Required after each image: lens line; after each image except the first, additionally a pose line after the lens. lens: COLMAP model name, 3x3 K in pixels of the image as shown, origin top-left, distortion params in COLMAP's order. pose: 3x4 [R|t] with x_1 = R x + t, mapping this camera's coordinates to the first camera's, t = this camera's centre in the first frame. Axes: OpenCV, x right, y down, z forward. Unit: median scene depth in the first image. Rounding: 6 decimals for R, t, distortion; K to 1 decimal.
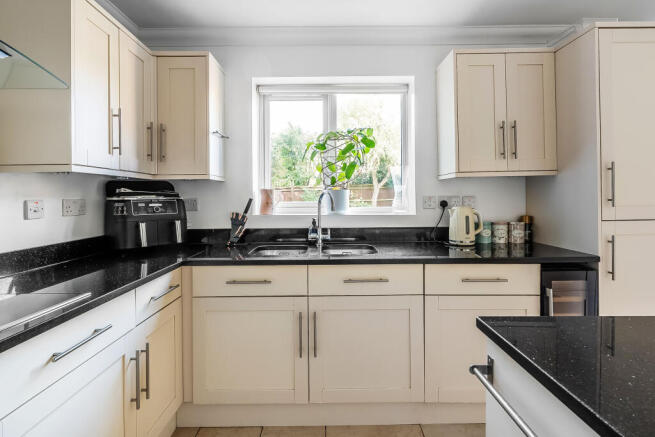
lens RADIAL K [[313.2, 0, 328.1], [0, 313.2, 196.1], [0, 0, 1]] dist [-0.000624, -0.000045]
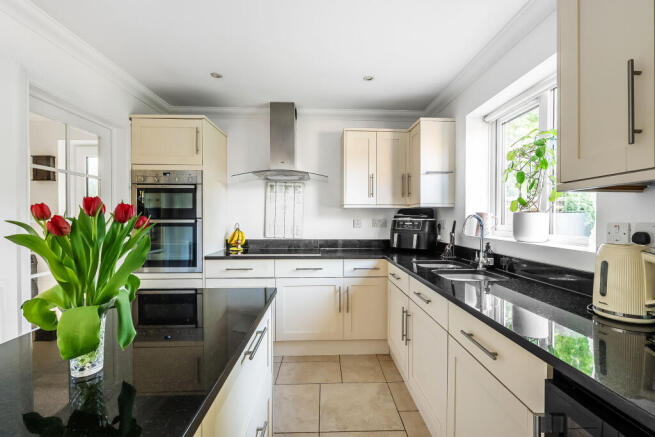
lens RADIAL K [[290.0, 0, 330.8], [0, 290.0, 219.1], [0, 0, 1]] dist [-0.002723, -0.000035]
pose [[0.033046, 0.011730, -0.999385, 1.016804], [0.004646, 0.999919, 0.011890, -0.014862], [0.999443, -0.005036, 0.032989, 0.594189]]
